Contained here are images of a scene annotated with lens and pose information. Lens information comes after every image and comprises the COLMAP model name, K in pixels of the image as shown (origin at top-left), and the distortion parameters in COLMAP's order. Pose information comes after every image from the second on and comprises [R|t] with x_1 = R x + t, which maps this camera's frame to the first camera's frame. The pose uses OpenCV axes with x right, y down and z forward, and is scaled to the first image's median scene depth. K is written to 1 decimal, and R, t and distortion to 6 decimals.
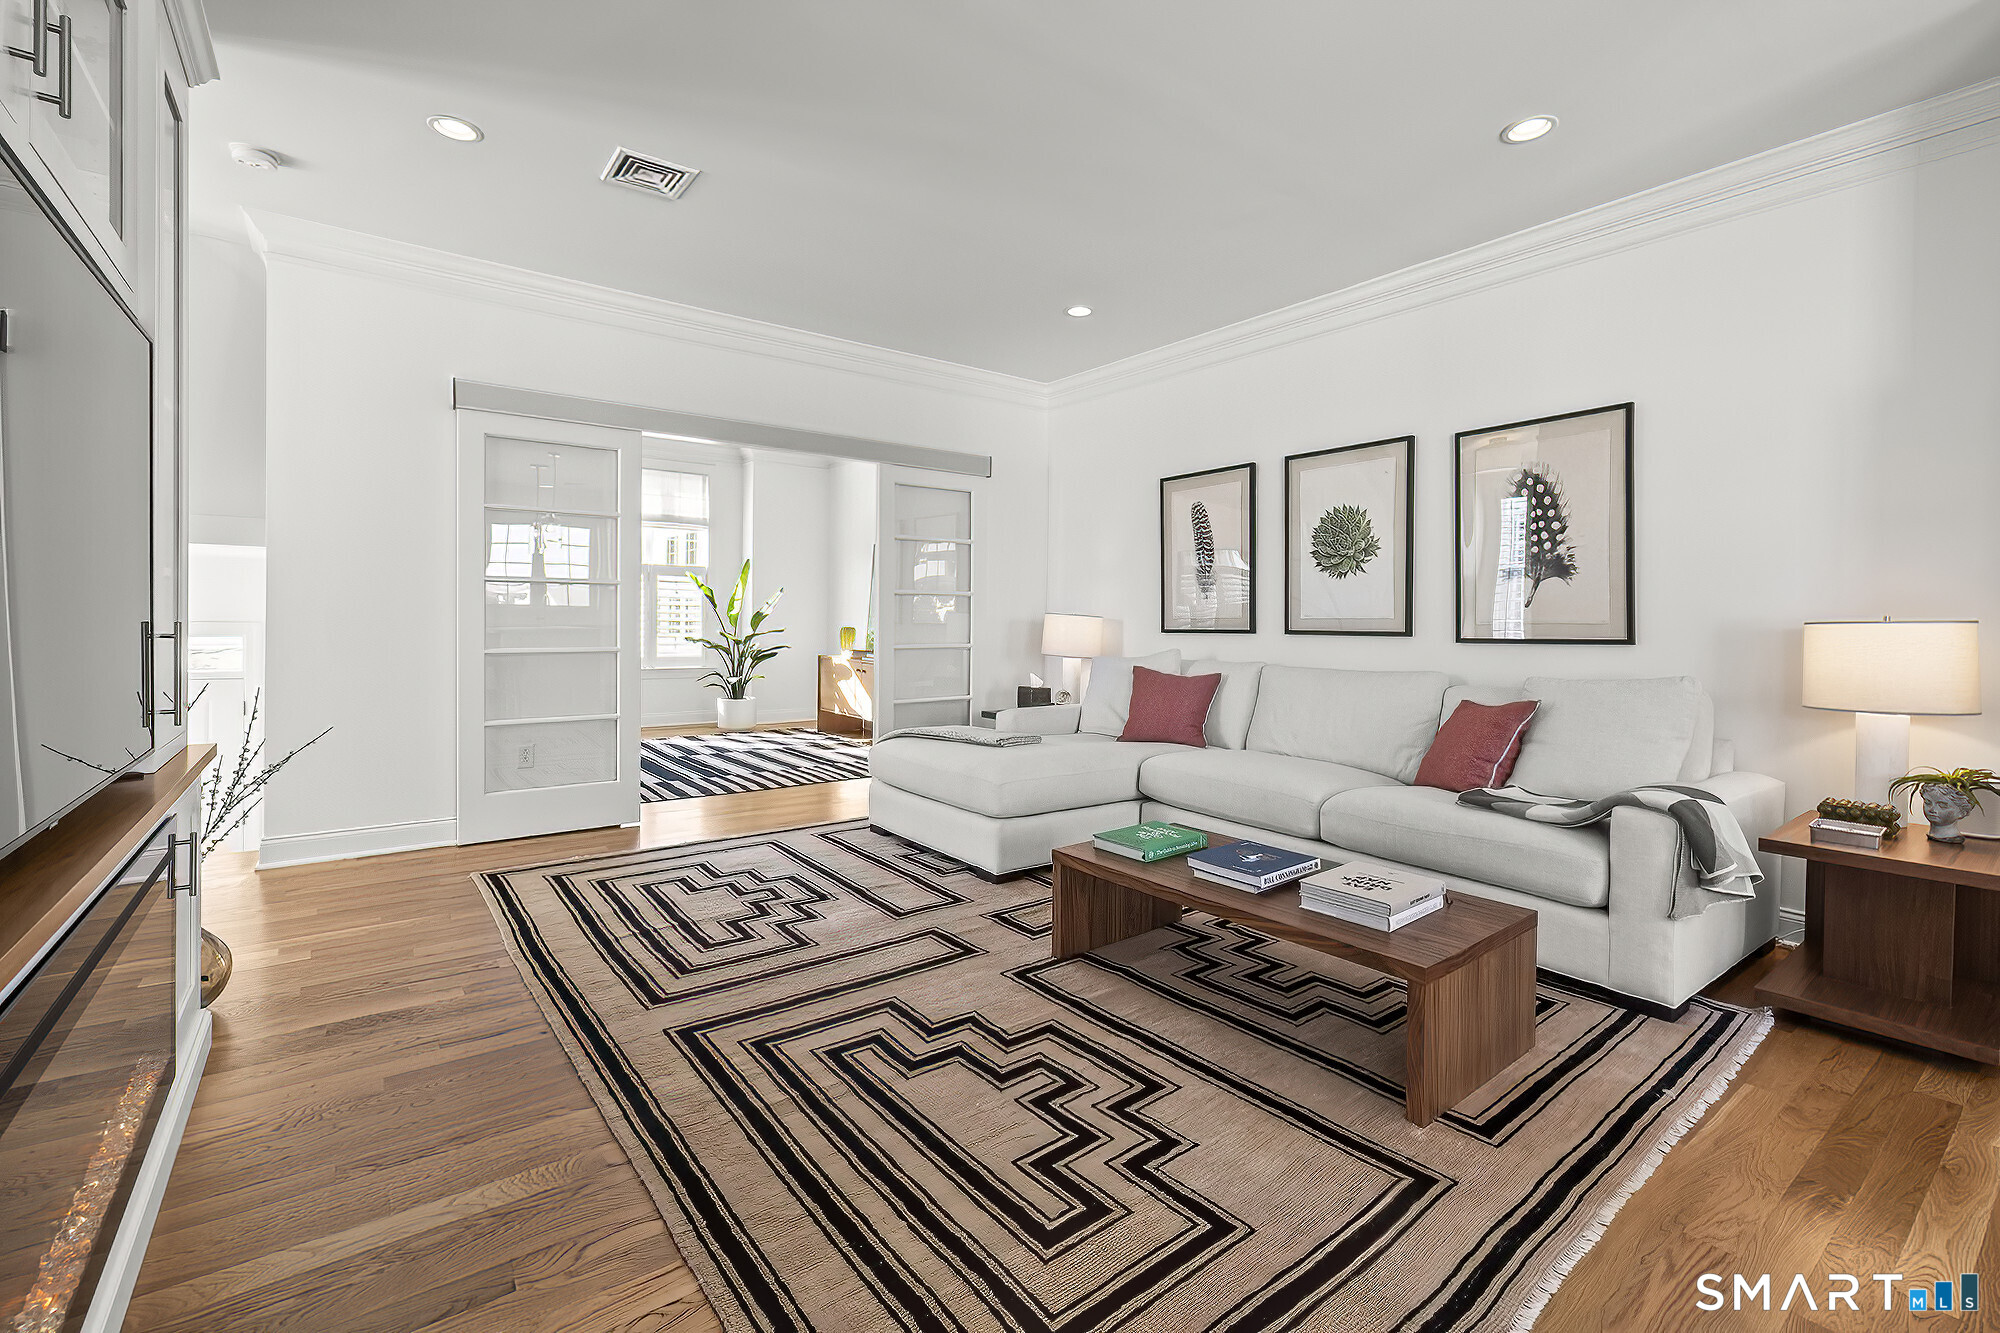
lens RADIAL K [[877.2, 0, 1002.8], [0, 877.2, 633.5], [0, 0, 1]] dist [0.000181, 0.000101]
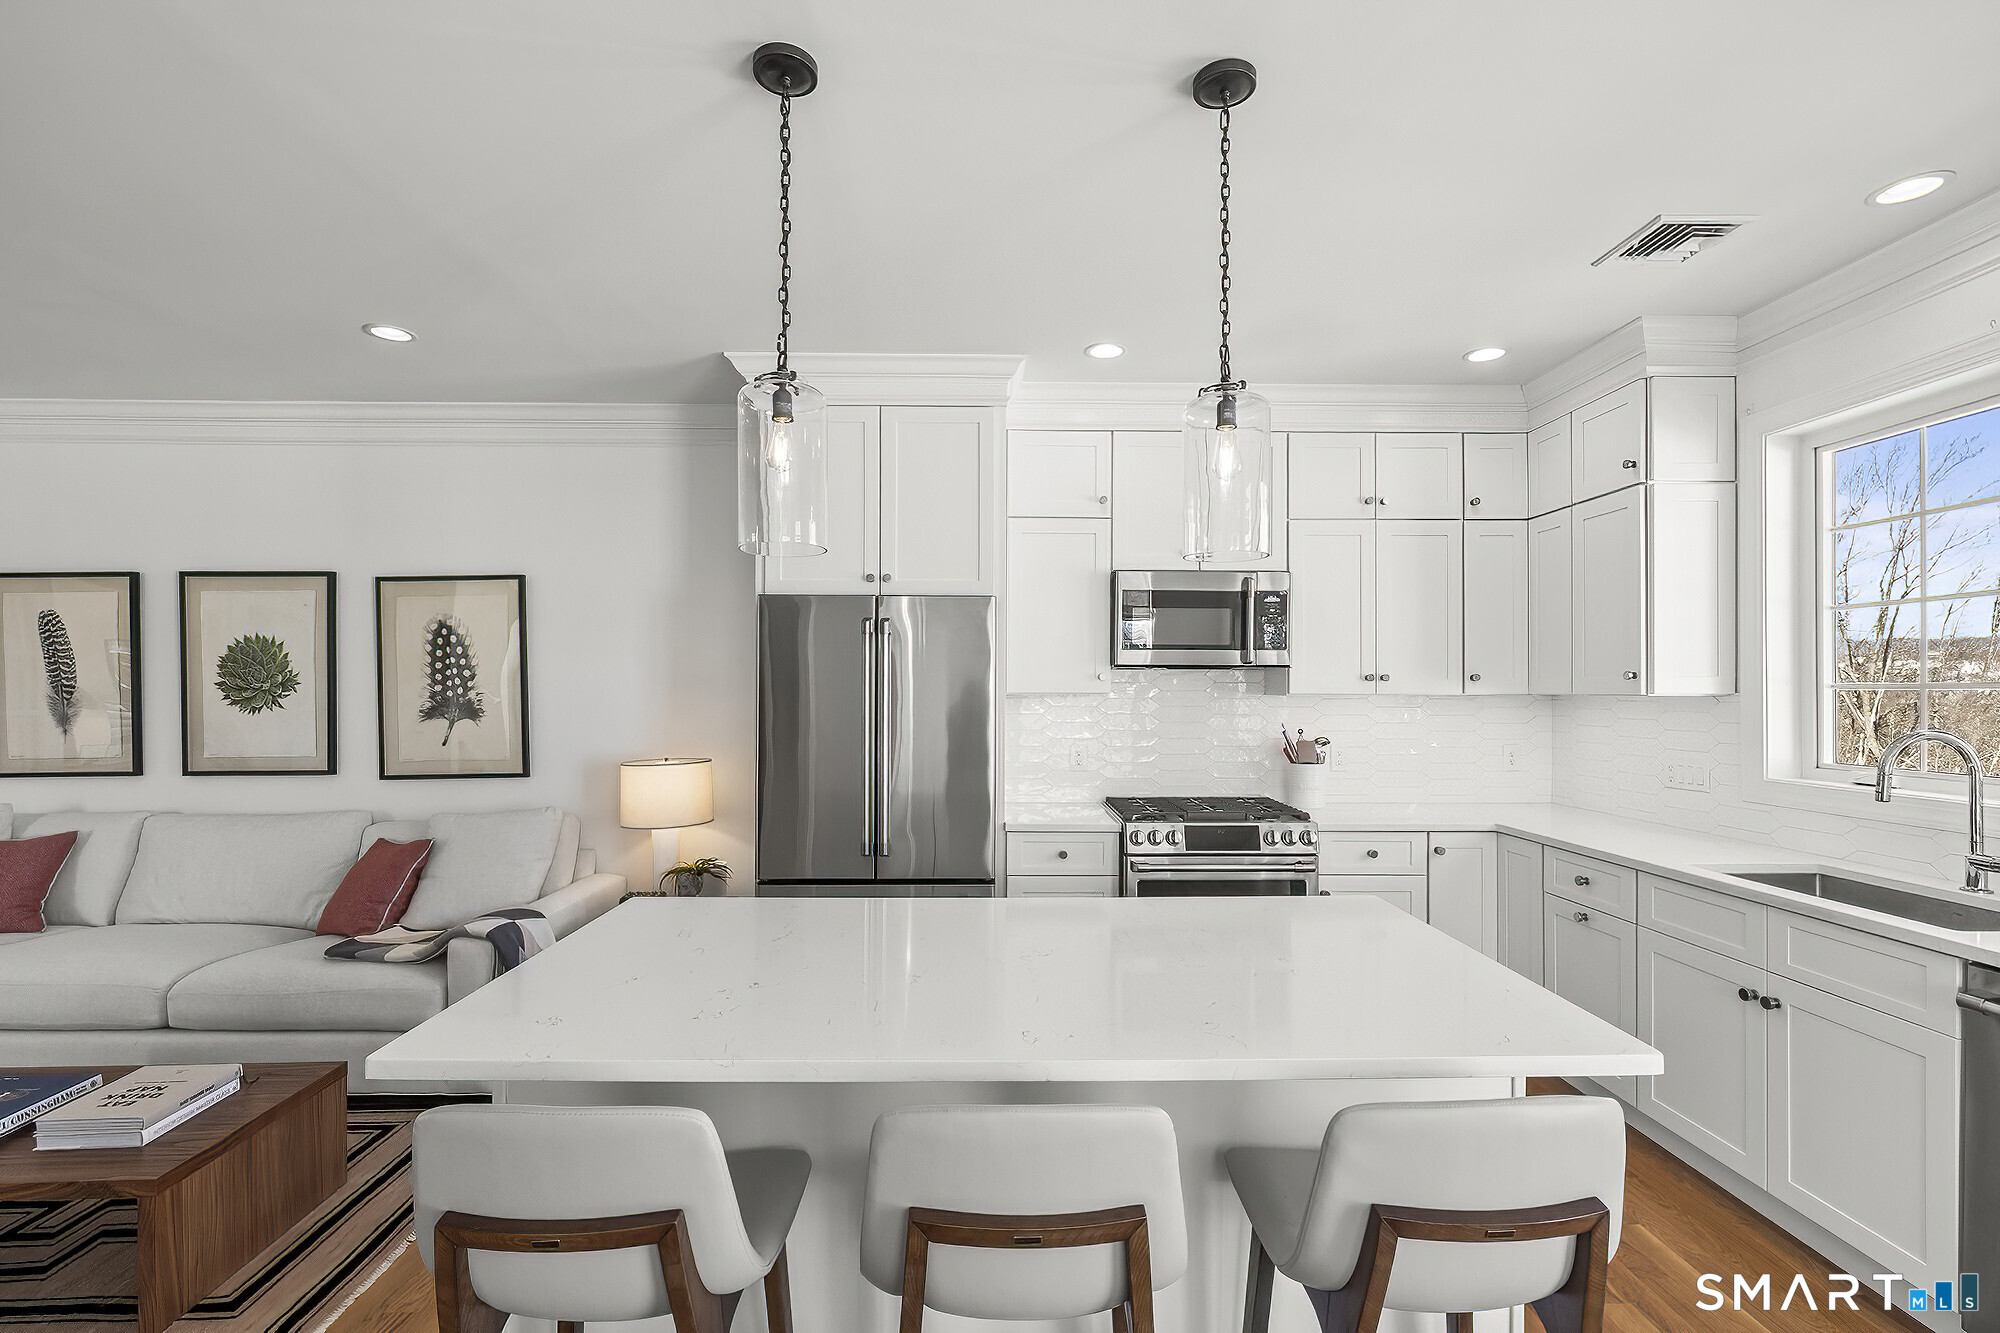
lens RADIAL K [[866.7, 0, 1002.3], [0, 866.7, 686.8], [0, 0, 1]] dist [-0.000488, 0.000045]
pose [[0.585039, -0.009514, 0.810949, 0.128609], [0.019358, 0.999810, -0.002236, -0.088995], [-0.810774, 0.017007, 0.585112, -0.207828]]
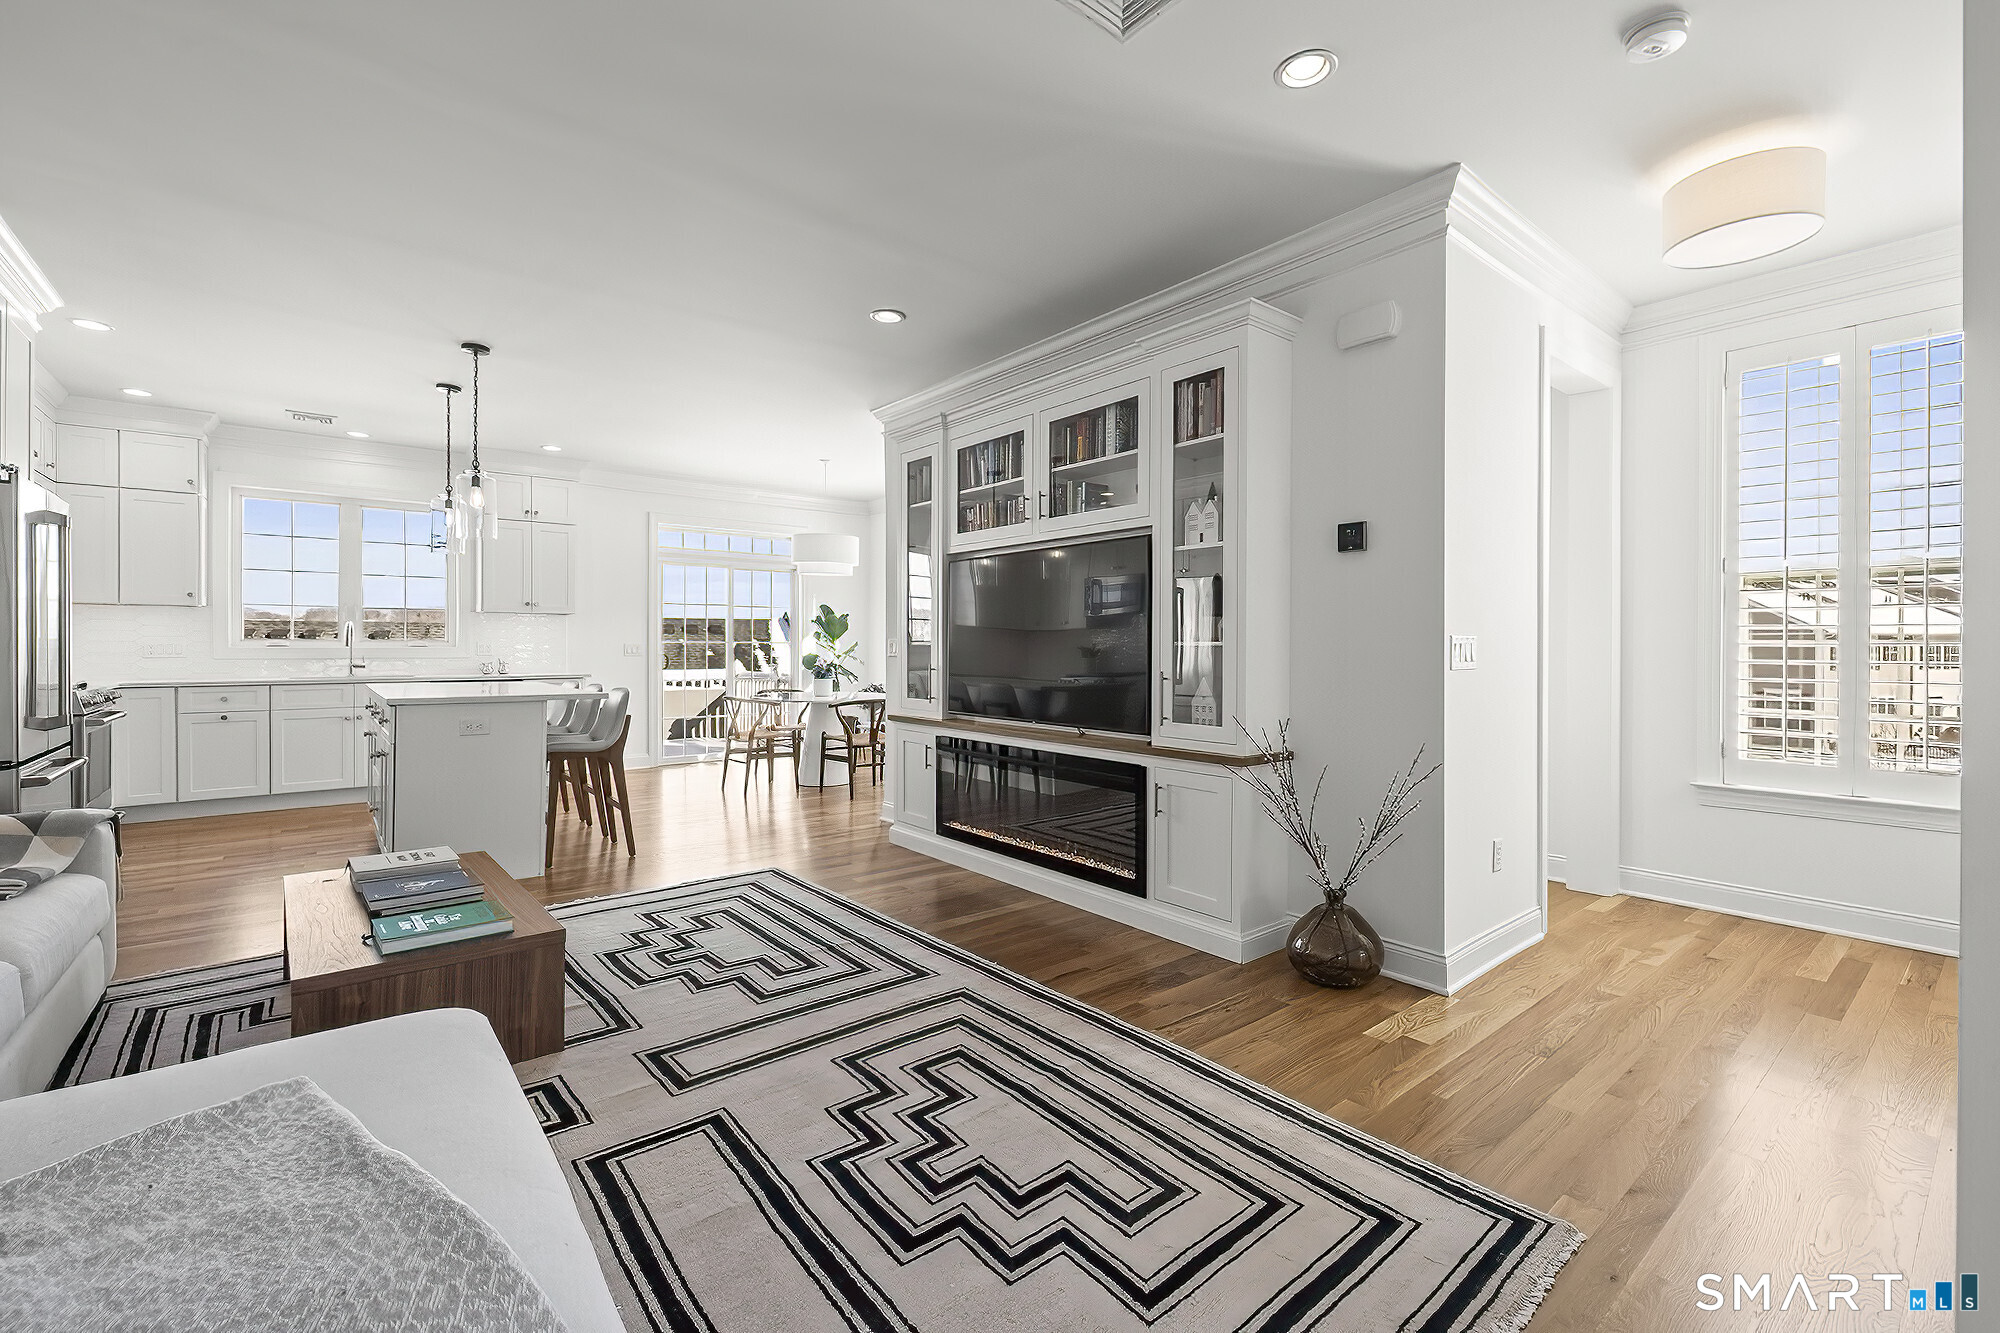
lens RADIAL K [[864.5, 0, 1008.8], [0, 864.5, 643.0], [0, 0, 1]] dist [-0.000743, -0.000188]
pose [[-0.999206, -0.015823, -0.036560, -0.277221], [-0.016378, 0.999754, 0.014933, -0.048694], [0.036315, 0.015519, -0.999220, 1.471733]]
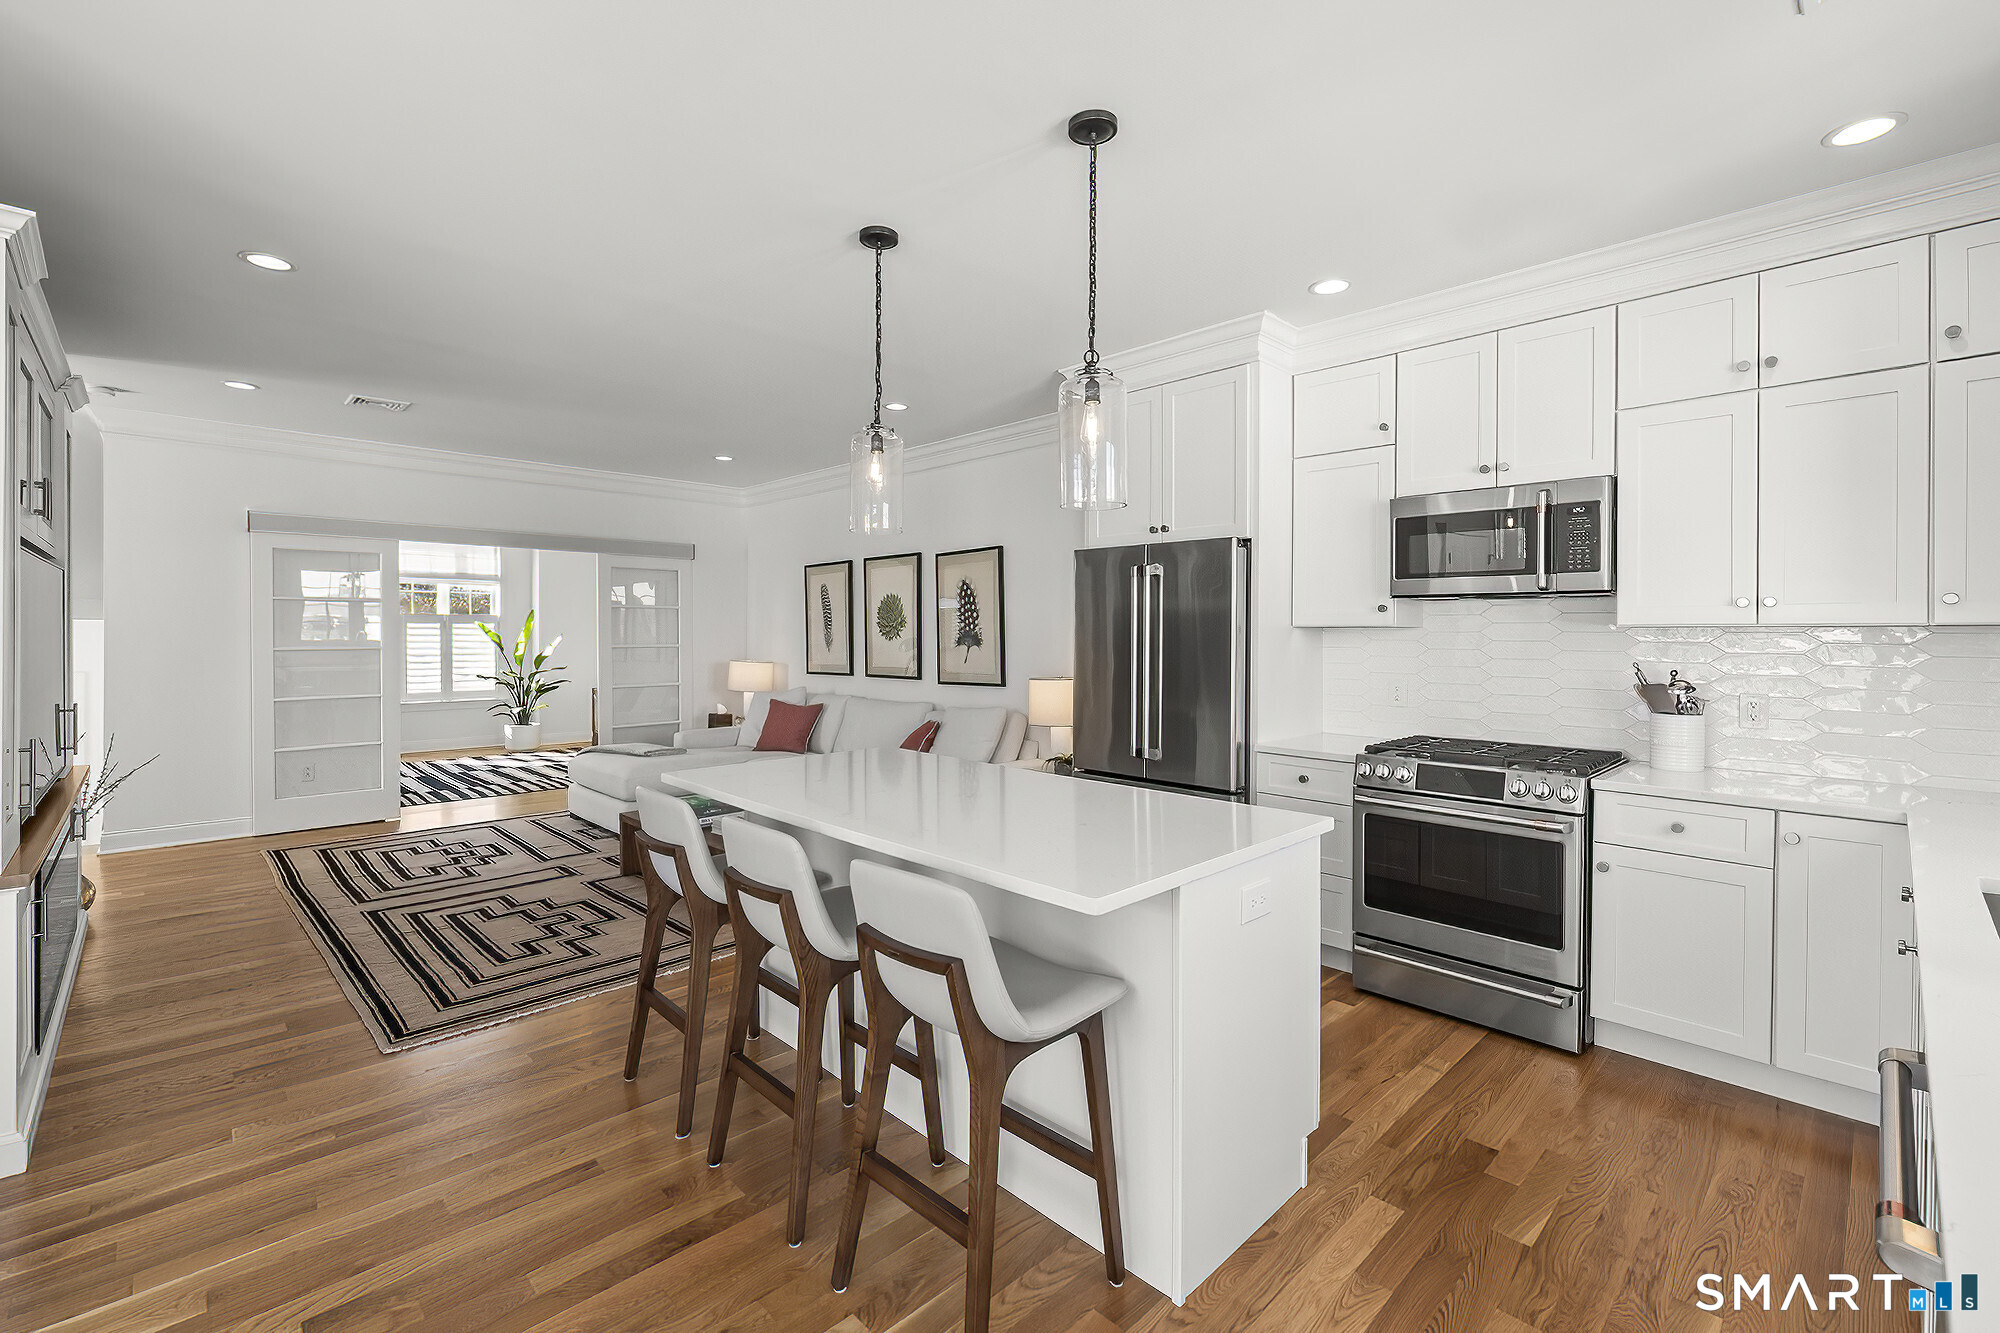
lens RADIAL K [[864.5, 0, 1008.8], [0, 864.5, 643.0], [0, 0, 1]] dist [-0.000743, -0.000188]
pose [[0.990888, -0.010568, 0.134276, 0.468423], [0.011205, 0.999929, -0.003987, -0.061343], [-0.134224, 0.005456, 0.990936, -0.639109]]
